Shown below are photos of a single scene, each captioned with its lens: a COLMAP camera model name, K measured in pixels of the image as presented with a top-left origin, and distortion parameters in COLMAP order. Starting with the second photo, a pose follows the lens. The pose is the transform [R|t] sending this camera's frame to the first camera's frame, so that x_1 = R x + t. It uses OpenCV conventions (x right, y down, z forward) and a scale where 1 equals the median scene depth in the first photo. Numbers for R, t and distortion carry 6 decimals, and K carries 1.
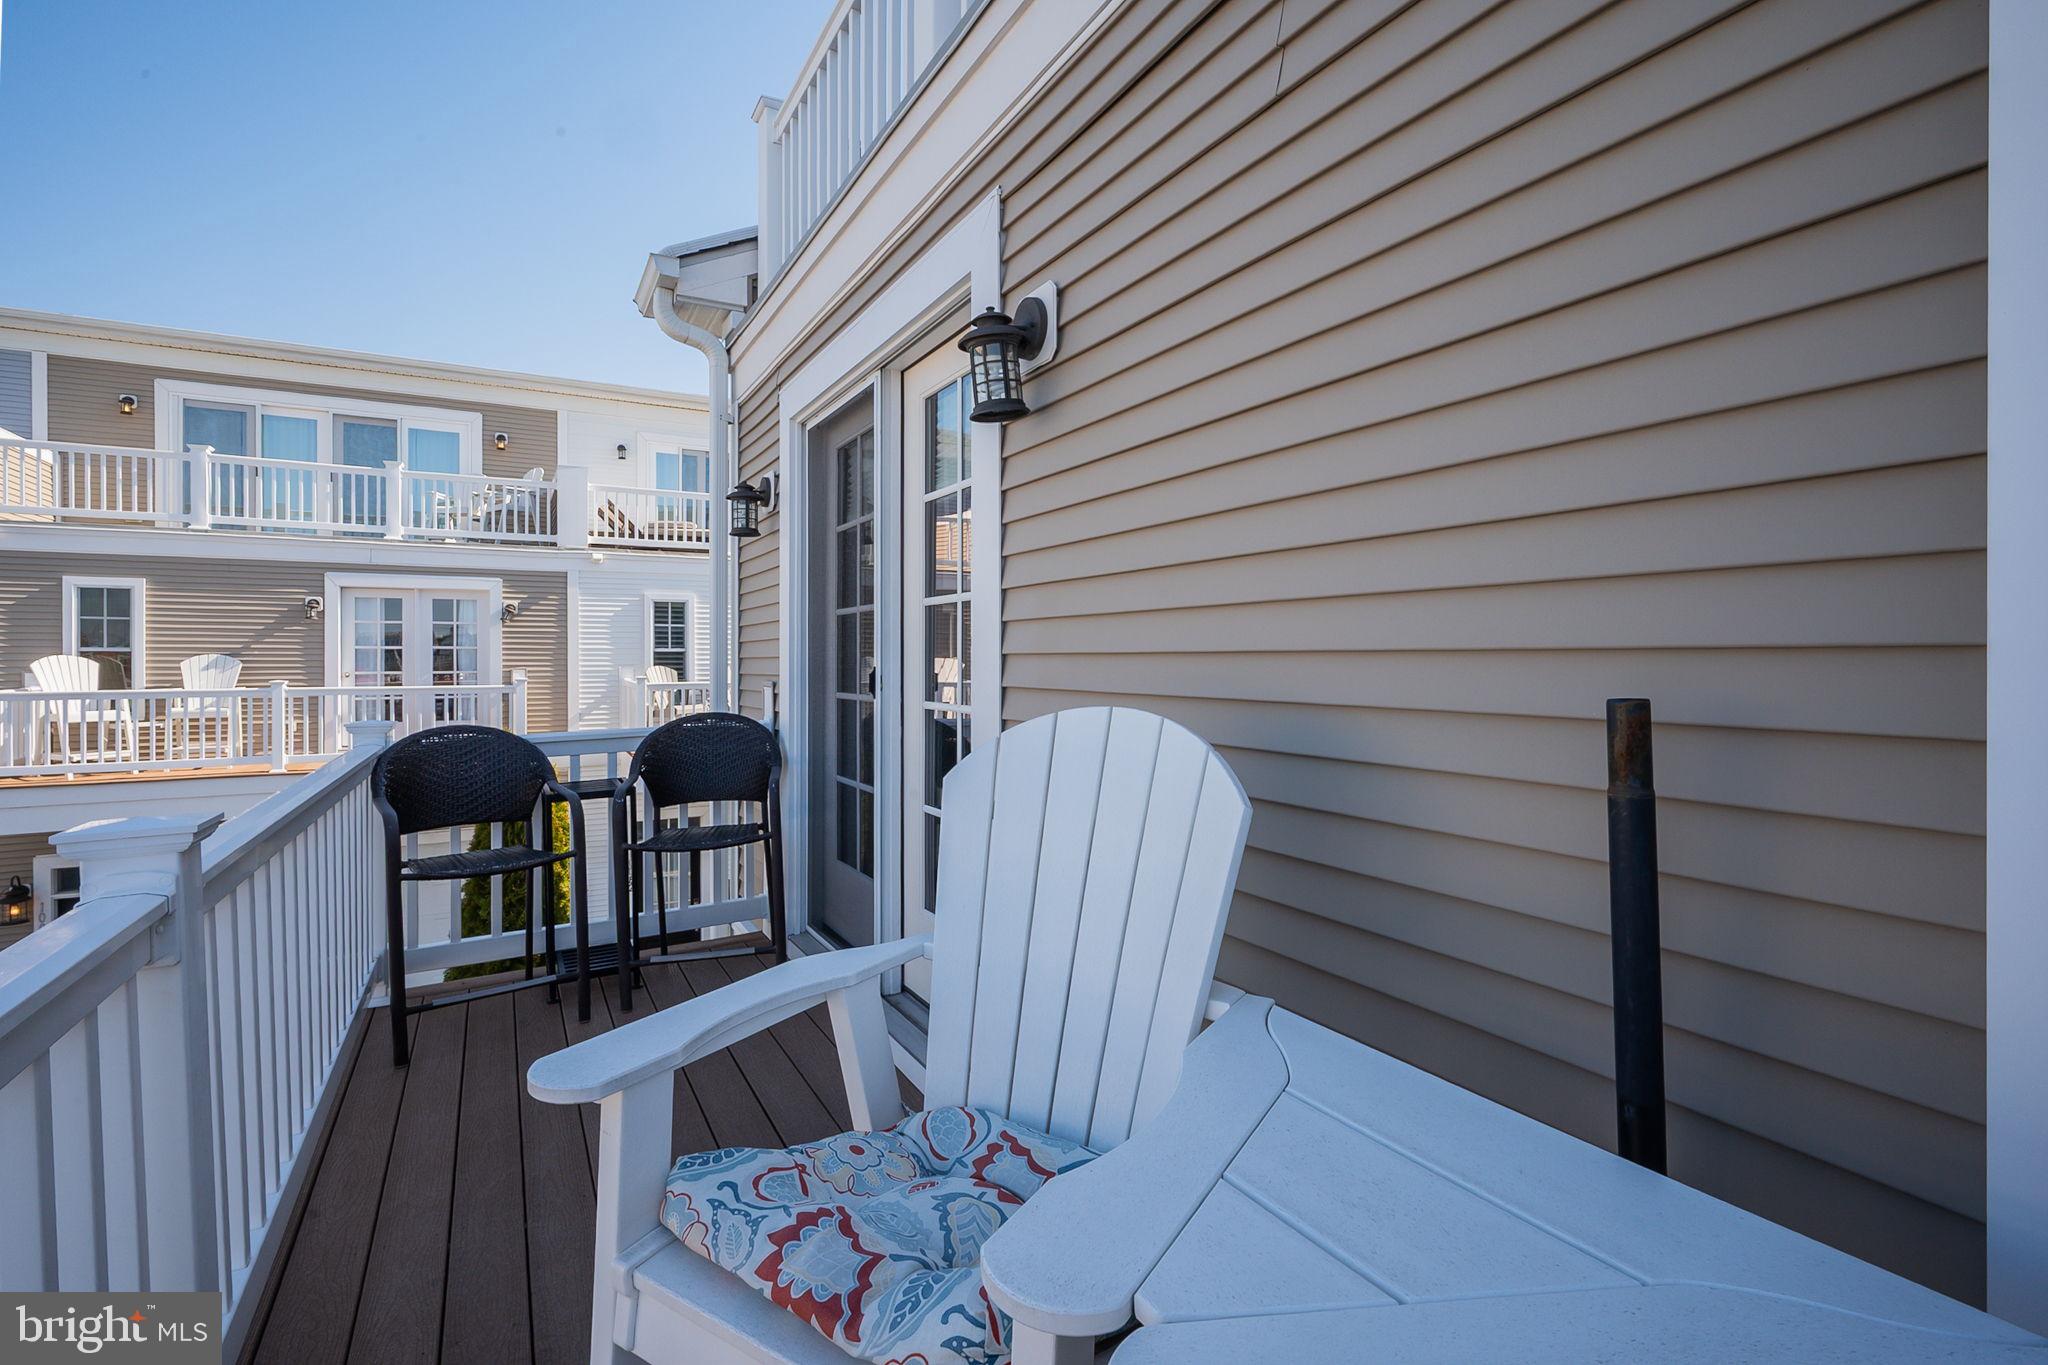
lens RADIAL K [[965.8, 0, 1024.0], [0, 965.8, 682.5], [0, 0, 1]] dist [-0.000640, -0.000386]
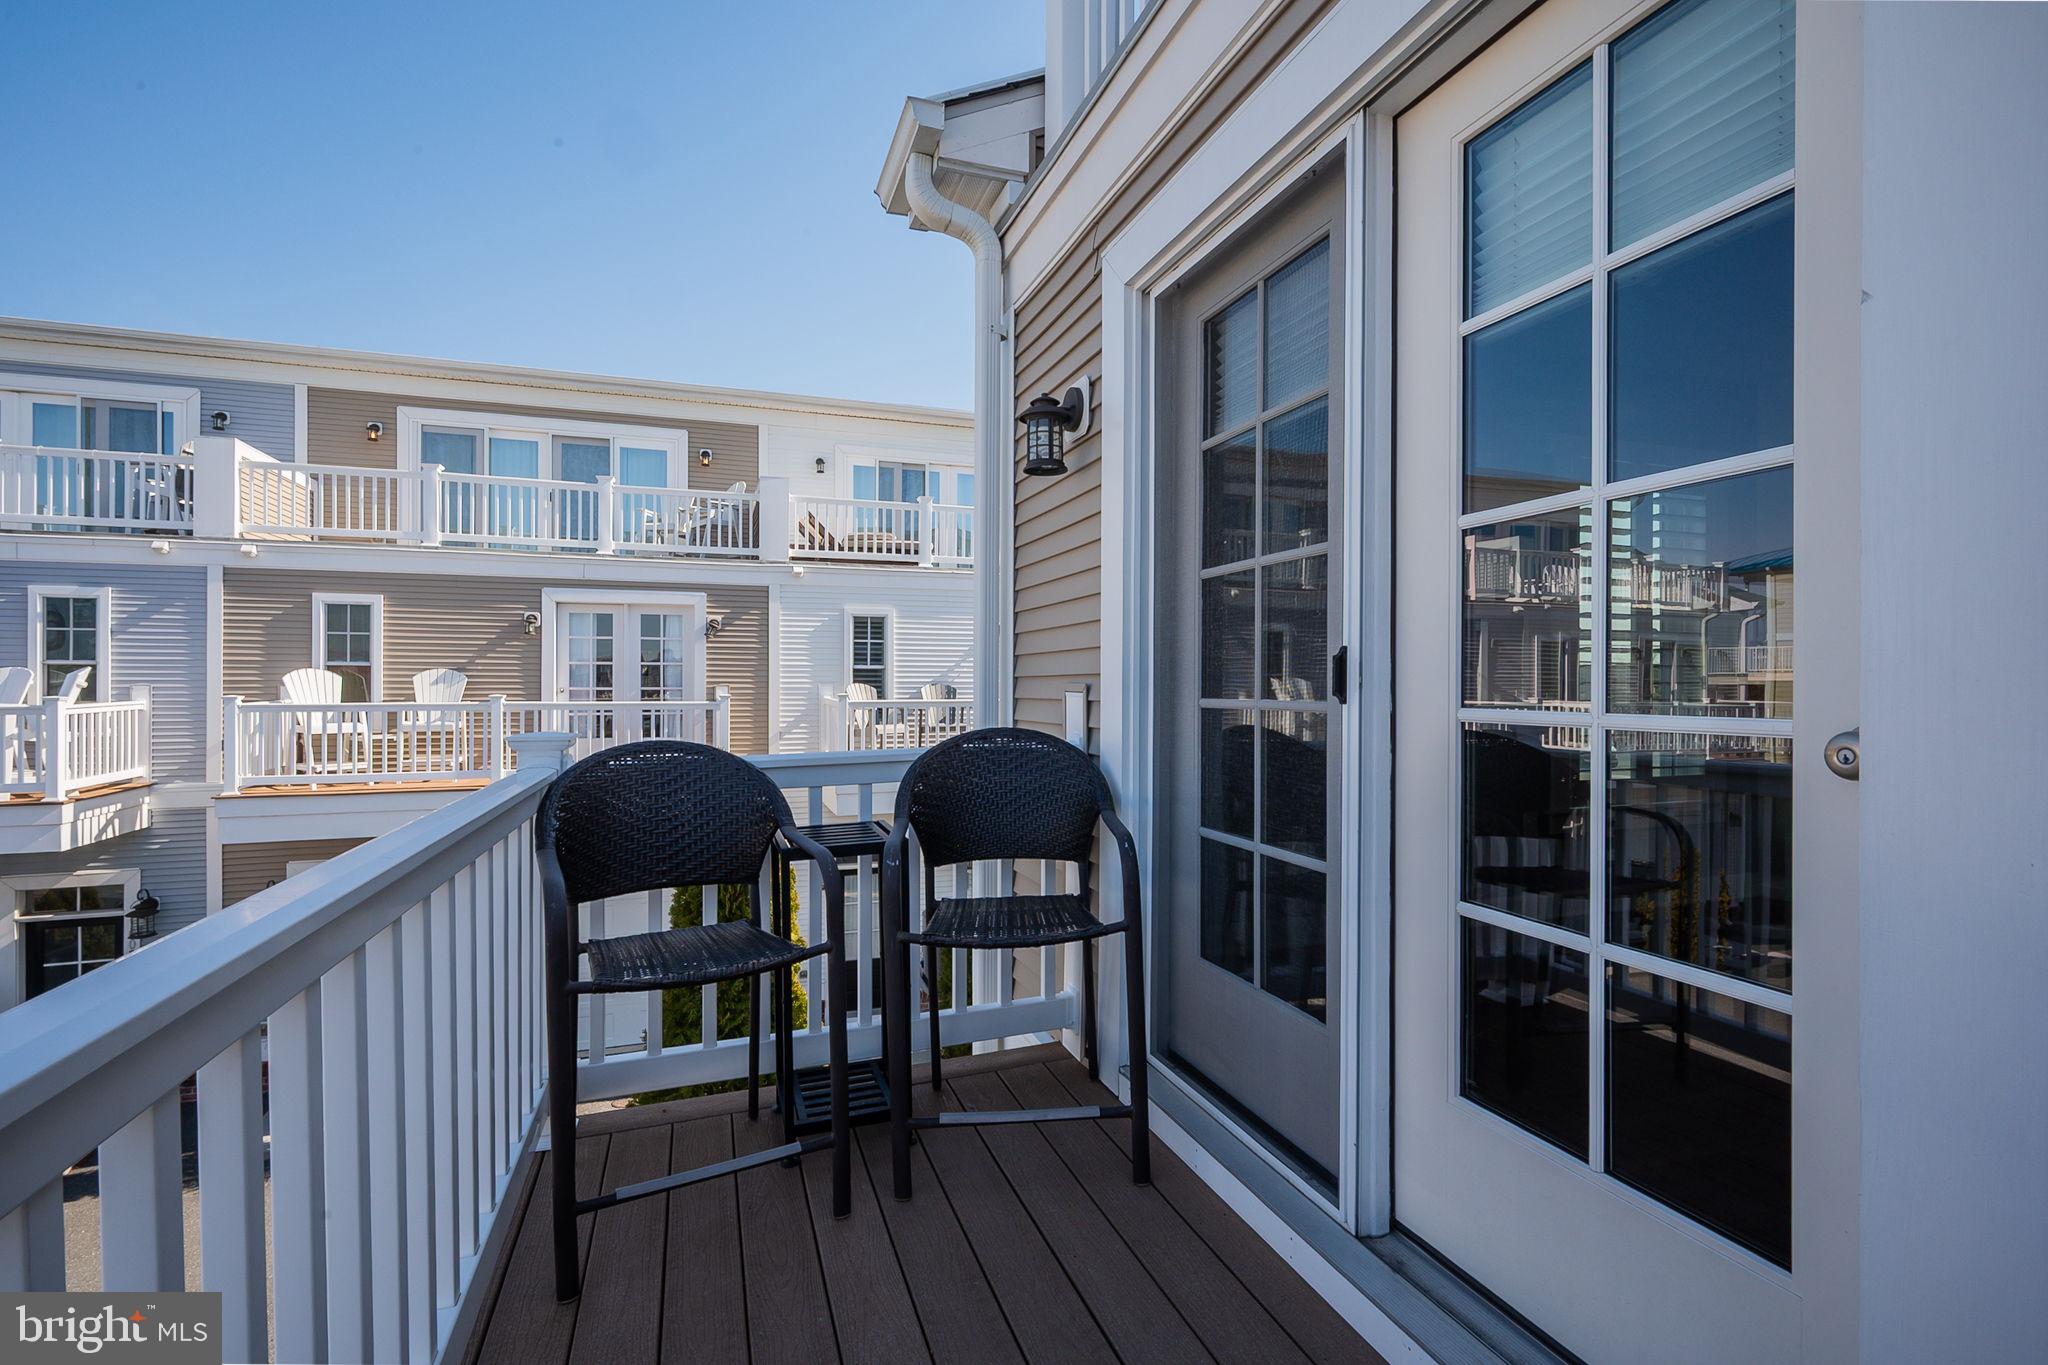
lens RADIAL K [[944.9, 0, 1027.0], [0, 944.9, 717.5], [0, 0, 1]] dist [-0.001072, -0.000286]
pose [[0.986382, 0.010148, -0.164154, -0.070431], [-0.008409, 0.999901, 0.011284, 0.005749], [0.164253, -0.009750, 0.986370, 0.123196]]
